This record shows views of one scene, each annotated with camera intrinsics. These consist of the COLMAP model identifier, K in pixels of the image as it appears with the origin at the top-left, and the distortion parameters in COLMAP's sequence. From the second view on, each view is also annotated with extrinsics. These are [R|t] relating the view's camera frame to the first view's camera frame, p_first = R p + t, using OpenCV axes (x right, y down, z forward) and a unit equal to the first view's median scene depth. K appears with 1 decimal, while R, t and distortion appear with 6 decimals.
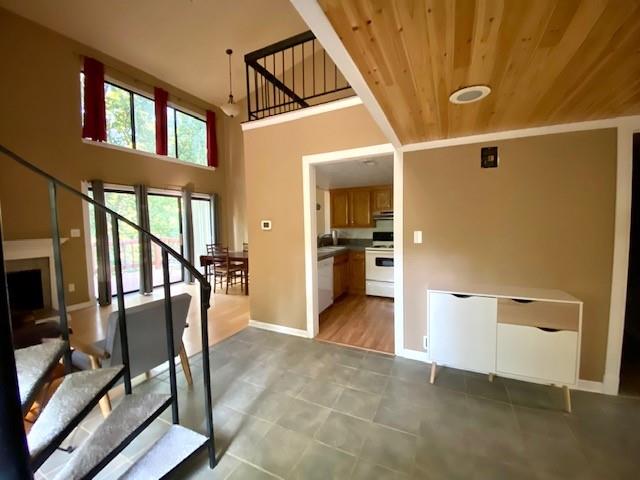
lens RADIAL K [[262.5, 0, 320.0], [0, 262.5, 240.0], [0, 0, 1]] dist [-0.002150, -0.000602]
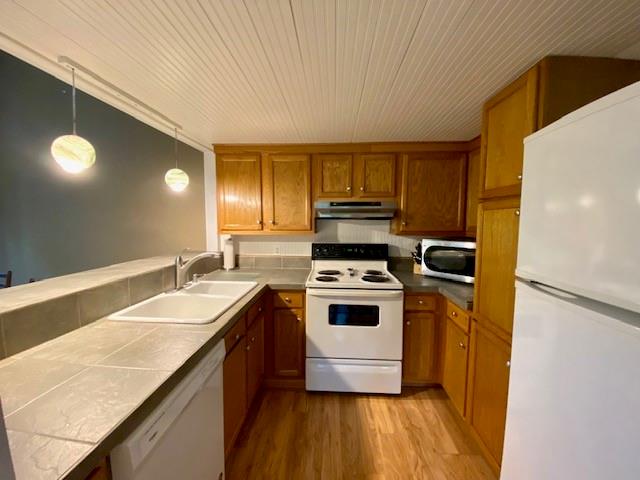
lens RADIAL K [[262.5, 0, 320.0], [0, 262.5, 240.0], [0, 0, 1]] dist [-0.002150, -0.000602]
pose [[0.921266, -0.008325, 0.388844, 0.030489], [0.005236, 0.999946, 0.009001, -0.043899], [-0.388898, -0.006257, 0.921260, 0.595961]]
